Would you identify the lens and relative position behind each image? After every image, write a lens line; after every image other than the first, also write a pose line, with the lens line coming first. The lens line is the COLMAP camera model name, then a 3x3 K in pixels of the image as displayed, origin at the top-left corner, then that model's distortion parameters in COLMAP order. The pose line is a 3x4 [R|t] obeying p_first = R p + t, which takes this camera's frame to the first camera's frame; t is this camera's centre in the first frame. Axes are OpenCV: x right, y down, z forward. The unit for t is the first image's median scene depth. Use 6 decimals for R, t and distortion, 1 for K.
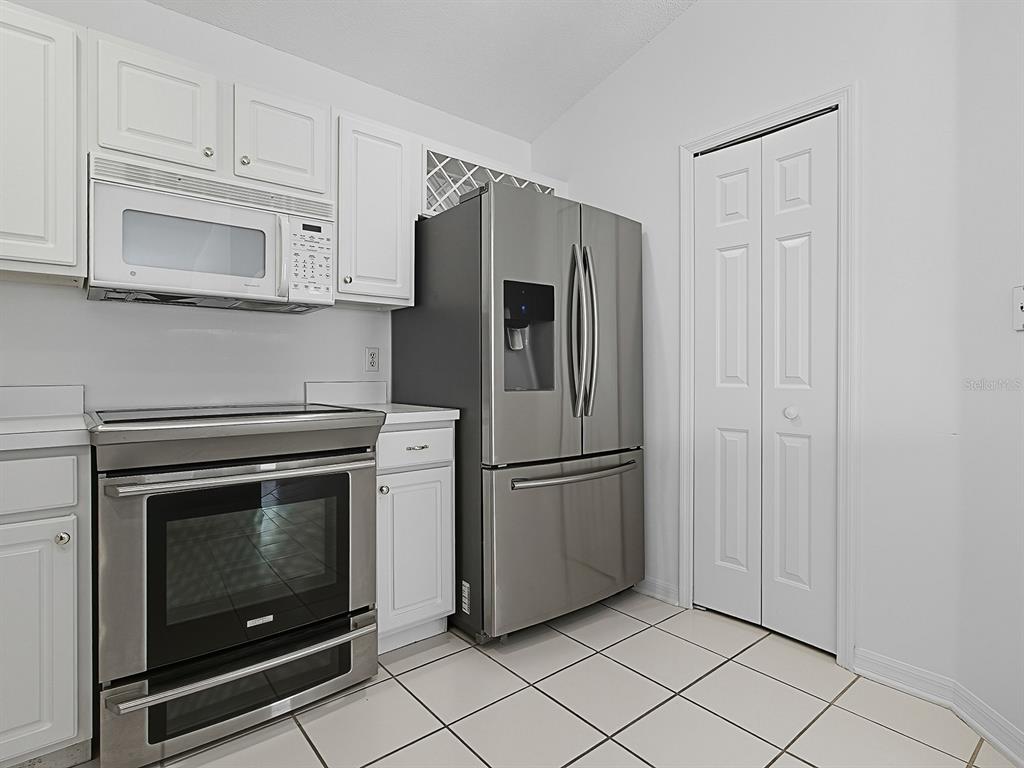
lens RADIAL K [[553.5, 0, 508.9], [0, 553.5, 368.8], [0, 0, 1]] dist [-0.004153, 0.003259]
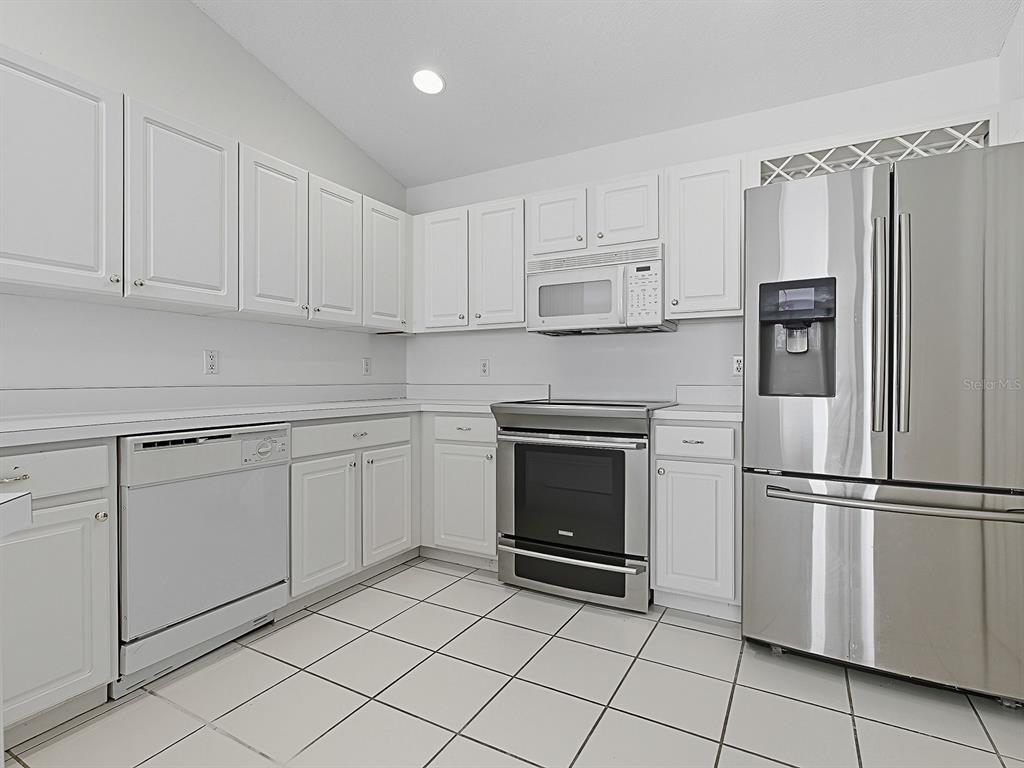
lens RADIAL K [[530.2, 0, 487.4], [0, 530.2, 381.9], [0, 0, 1]] dist [-0.001854, -0.000117]
pose [[0.328823, 0.001809, -0.944390, 0.766891], [0.002687, 0.999992, 0.002851, 0.013440], [0.944388, -0.003475, 0.328816, 0.240236]]
